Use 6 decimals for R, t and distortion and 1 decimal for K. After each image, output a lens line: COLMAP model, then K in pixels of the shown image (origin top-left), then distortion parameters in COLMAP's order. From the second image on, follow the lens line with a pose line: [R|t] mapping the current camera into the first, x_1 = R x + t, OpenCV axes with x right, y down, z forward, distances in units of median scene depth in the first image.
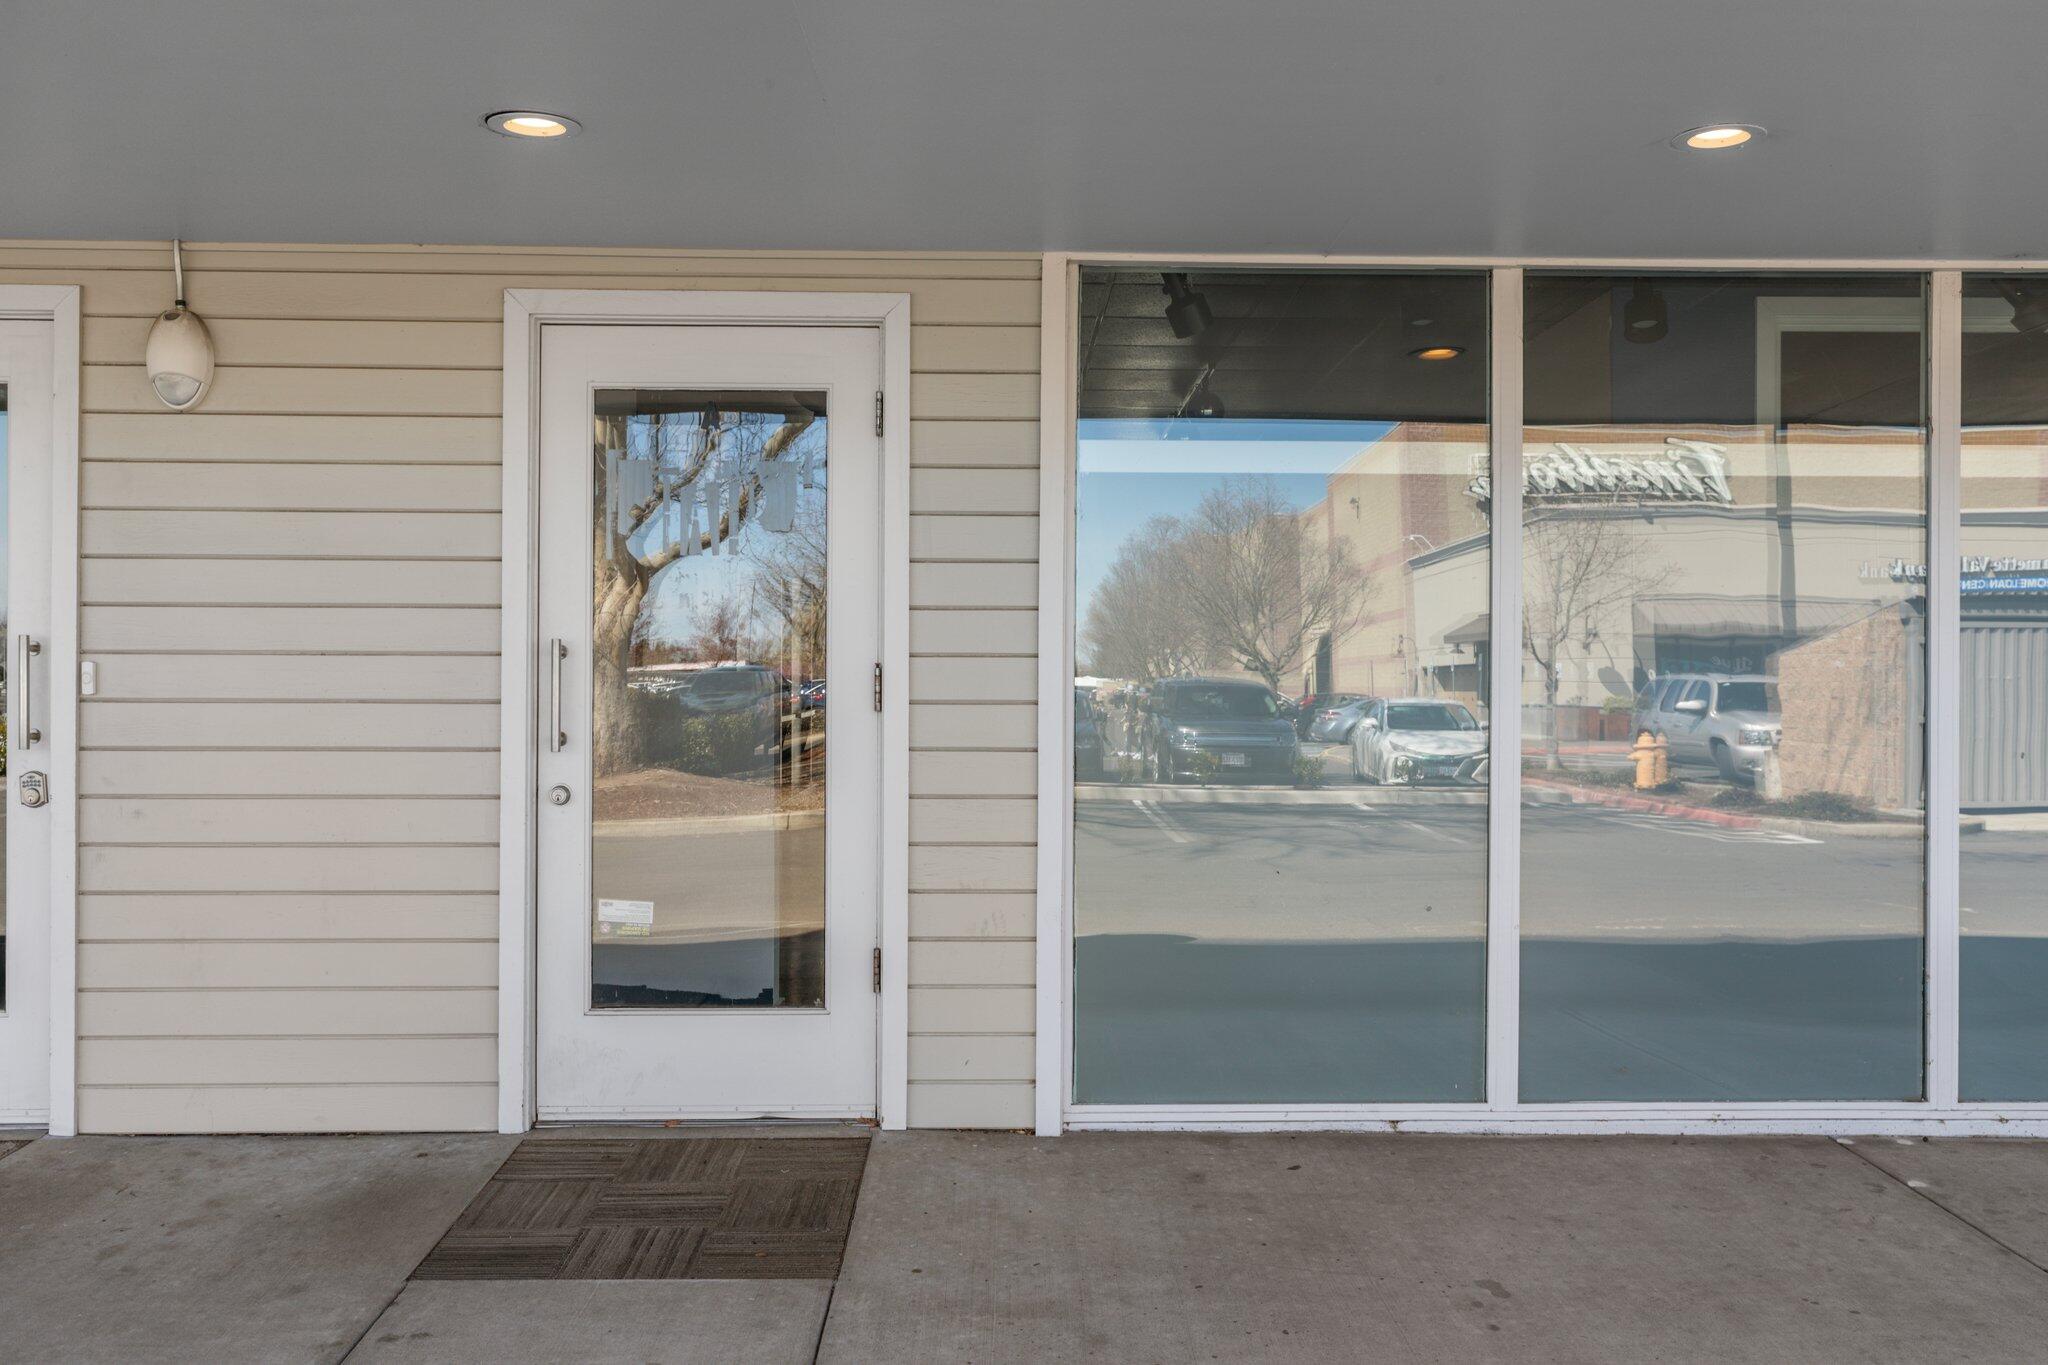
lens RADIAL K [[1785.1, 0, 1024.0], [0, 1785.1, 682.5], [0, 0, 1]] dist [0.005372, 0.000936]
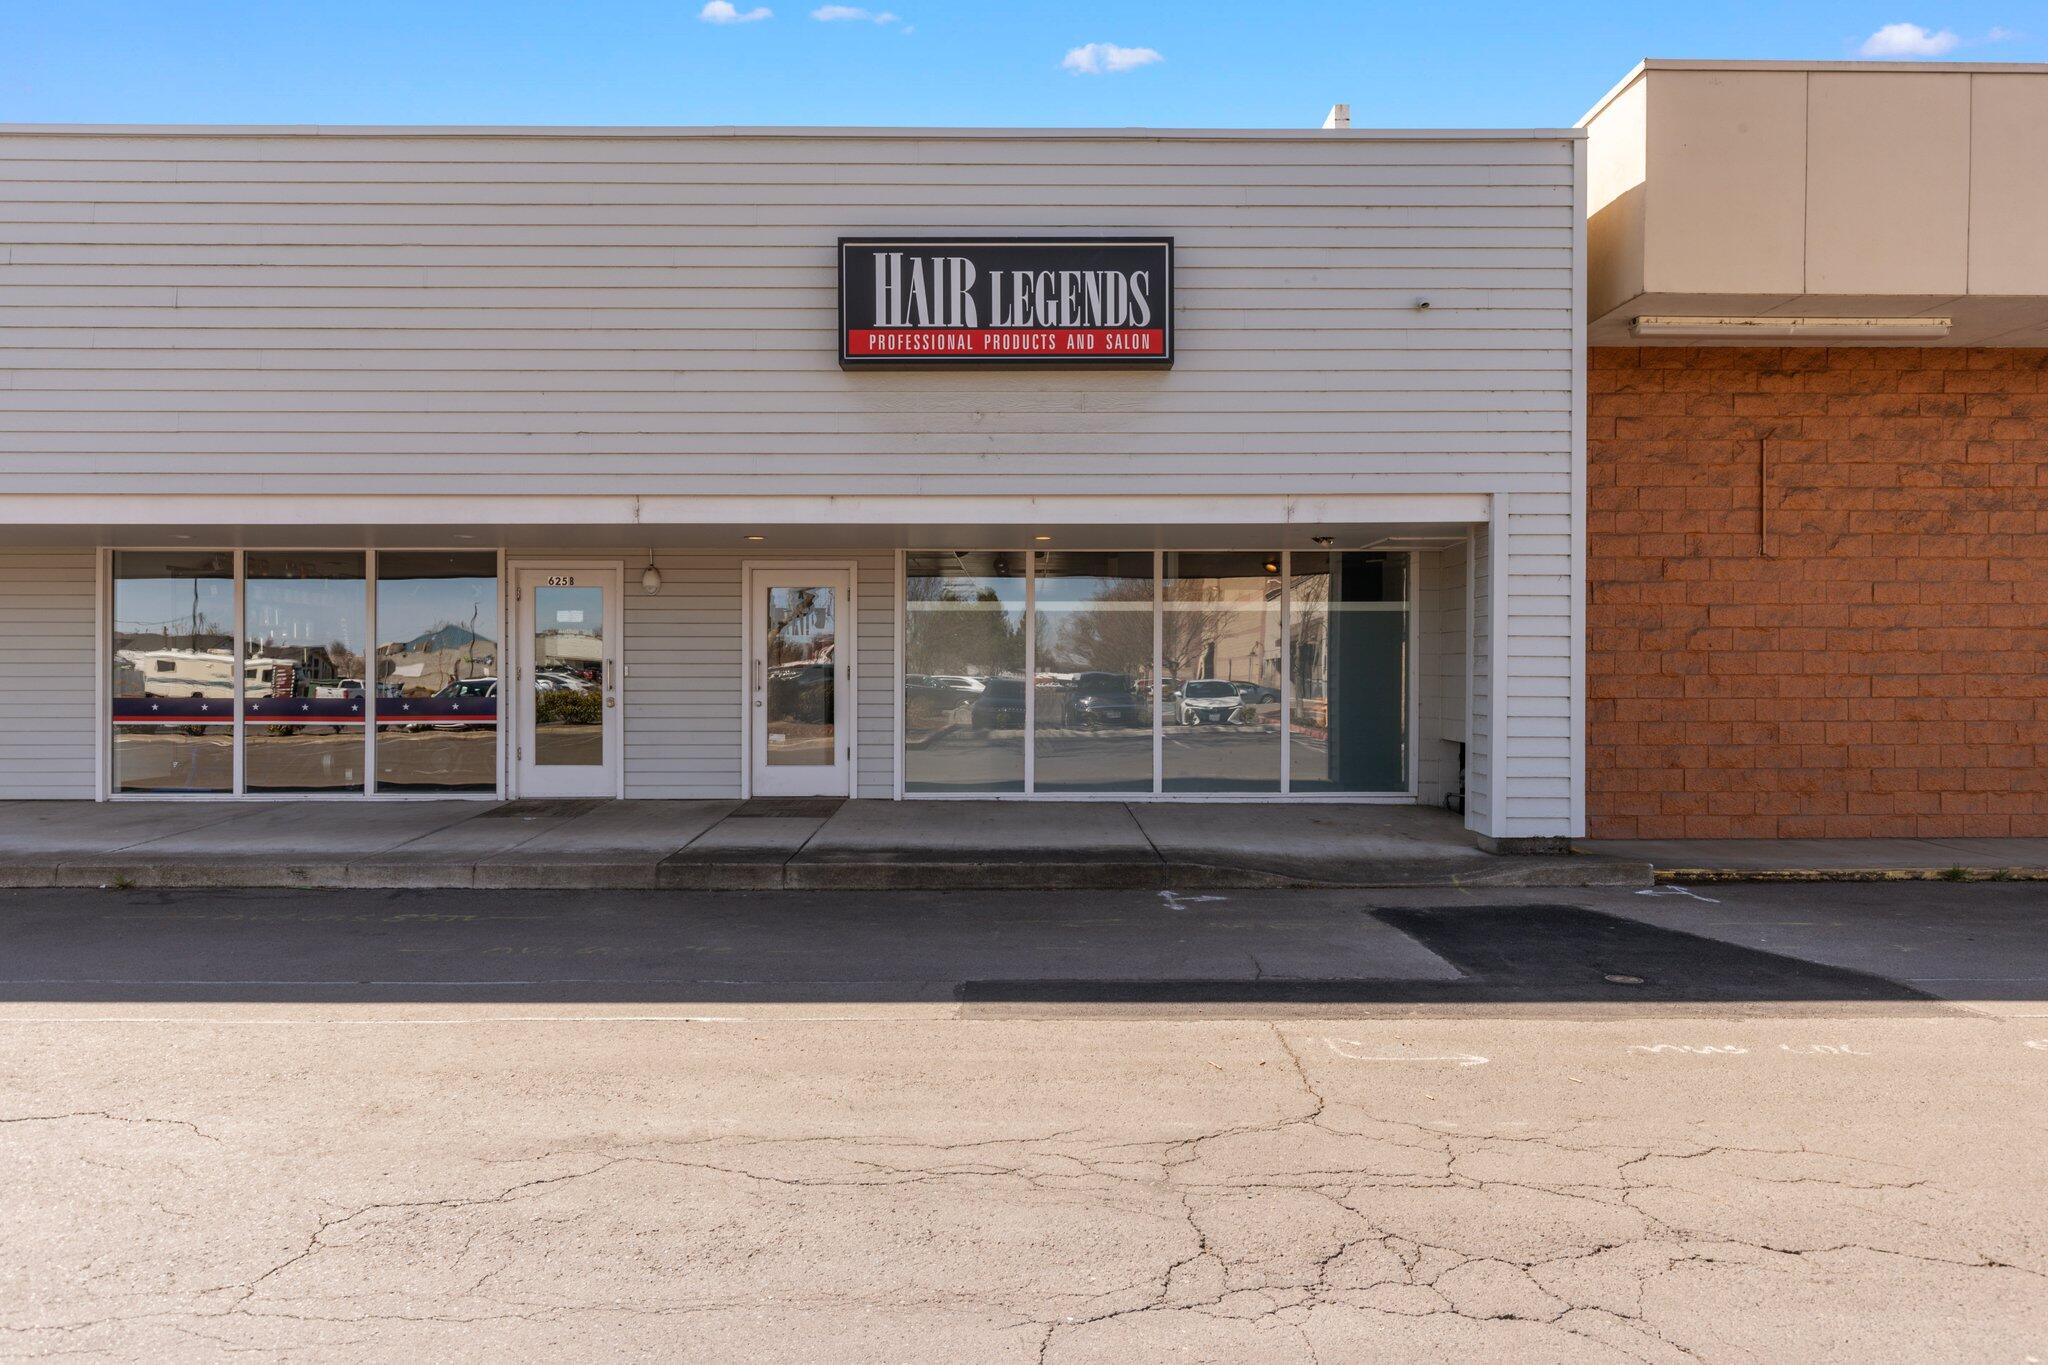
lens RADIAL K [[1261.1, 0, 1024.0], [0, 1261.1, 682.5], [0, 0, 1]] dist [0.000151, 0.001925]
pose [[0.999827, -0.002765, -0.018400, 0.308942], [0.002921, 0.999960, 0.008483, 0.001386], [0.018376, -0.008535, 0.999795, -1.471522]]
